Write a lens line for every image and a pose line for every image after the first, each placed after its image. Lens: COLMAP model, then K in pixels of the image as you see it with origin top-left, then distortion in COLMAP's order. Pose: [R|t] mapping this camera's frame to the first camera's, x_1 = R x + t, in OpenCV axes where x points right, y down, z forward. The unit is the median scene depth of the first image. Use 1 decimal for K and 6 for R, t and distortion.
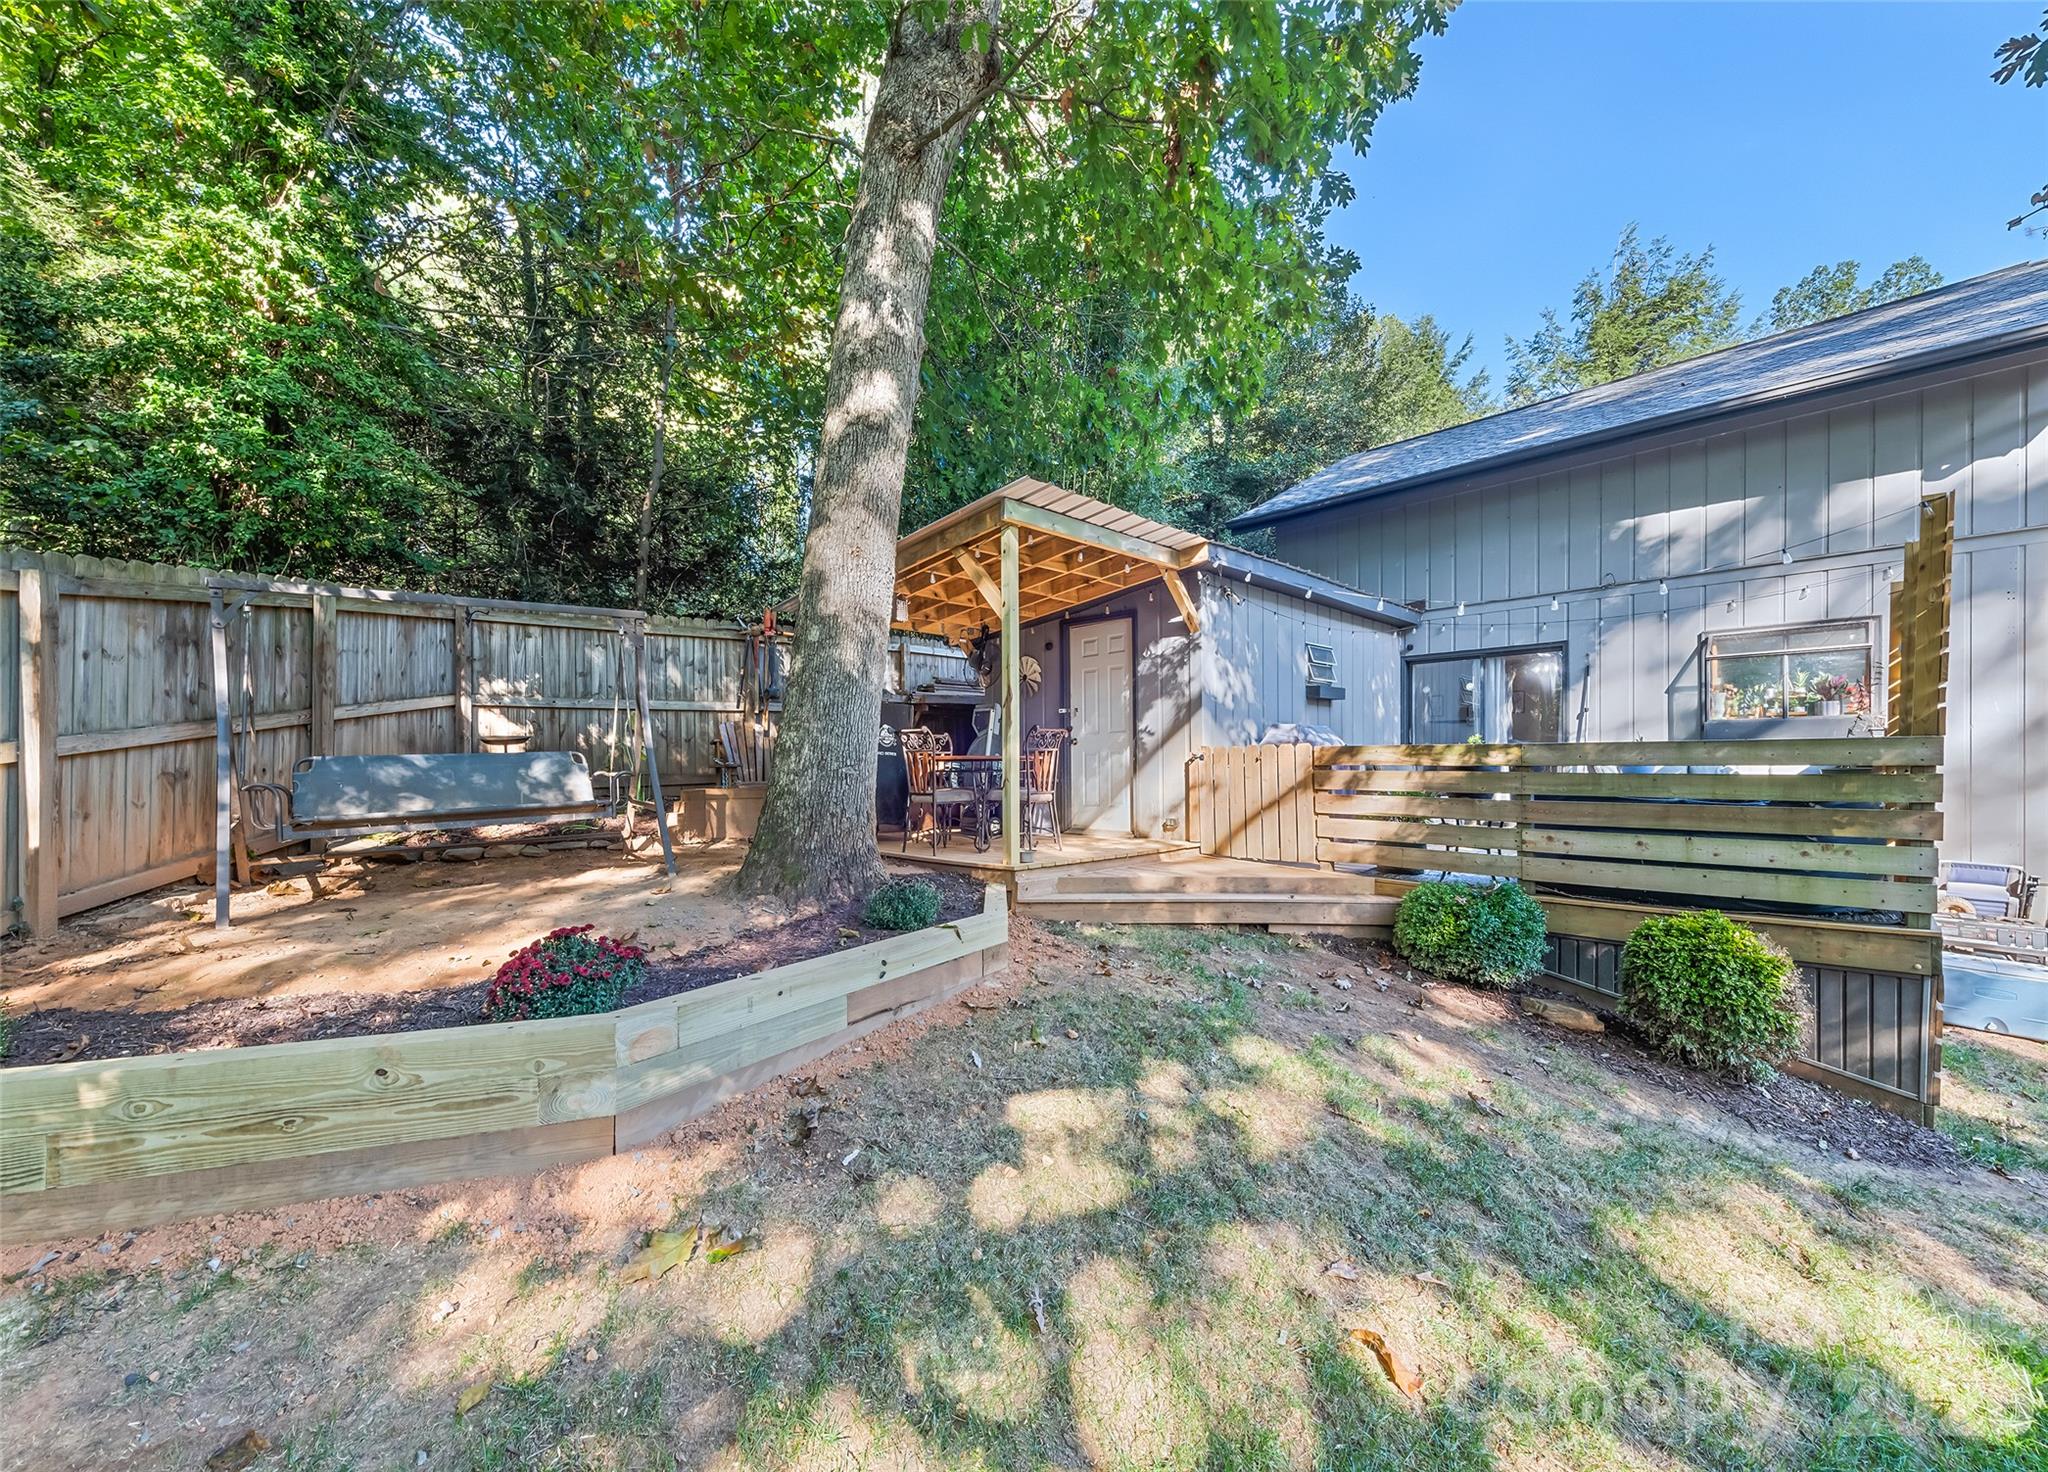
lens RADIAL K [[819.6, 0, 1018.0], [0, 819.6, 778.9], [0, 0, 1]] dist [0.006070, -0.000375]
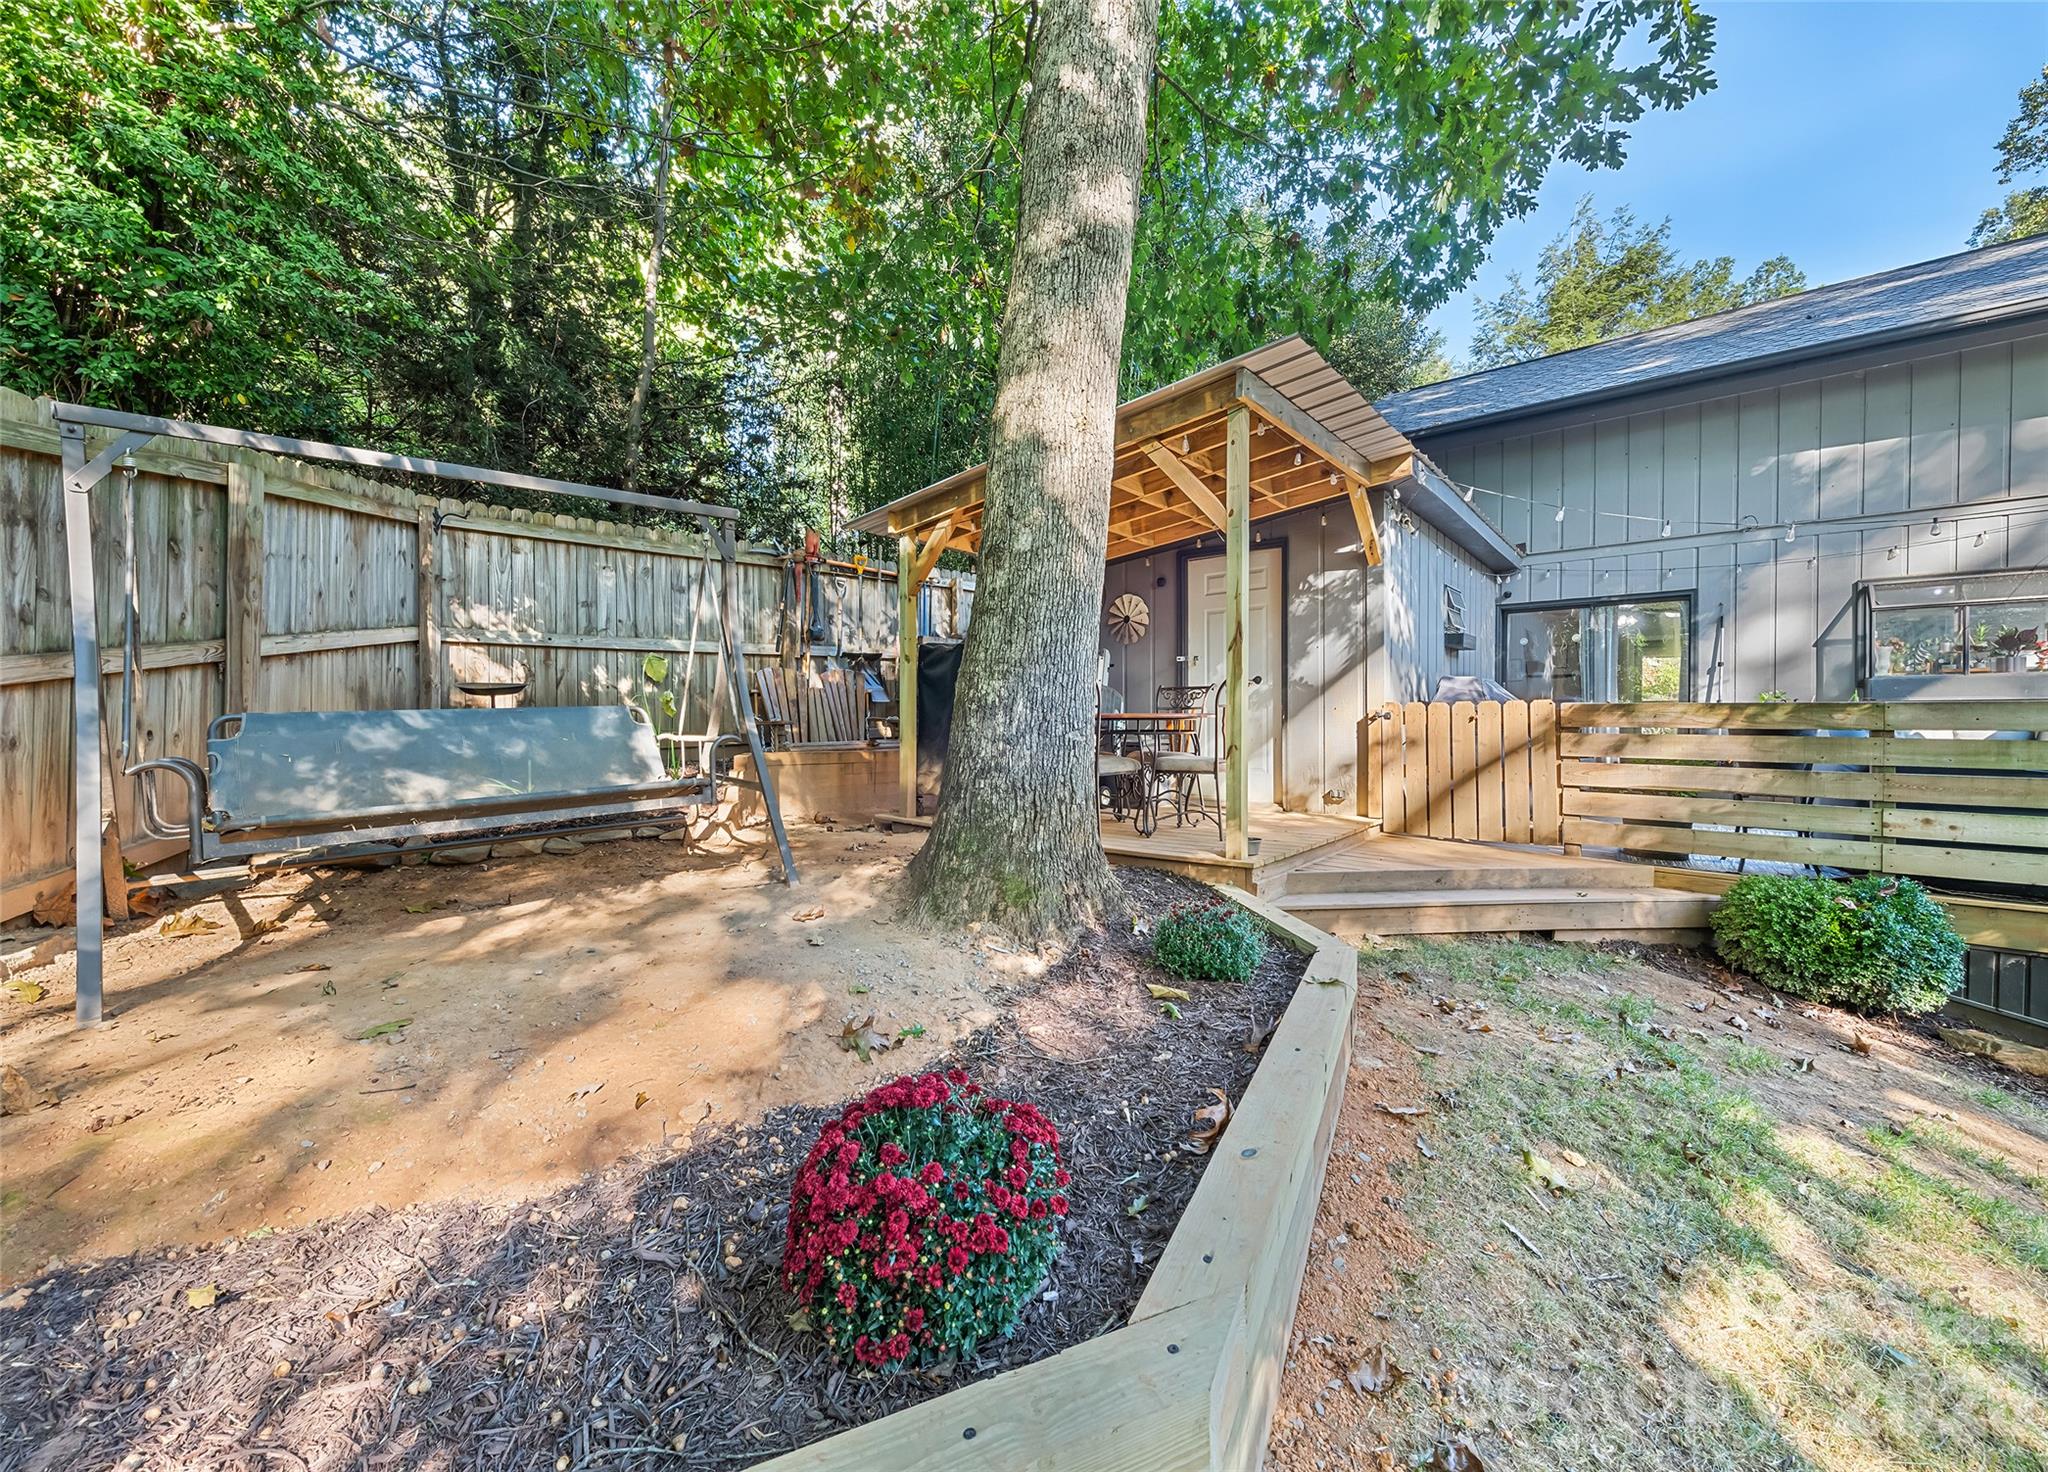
lens RADIAL K [[809.0, 0, 1016.5], [0, 809.0, 733.6], [0, 0, 1]] dist [0.003462, -0.000149]
pose [[0.994618, 0.001747, 0.103593, -0.260515], [-0.002132, 0.999991, 0.003607, -0.011587], [-0.103585, -0.003808, 0.994613, 0.254348]]
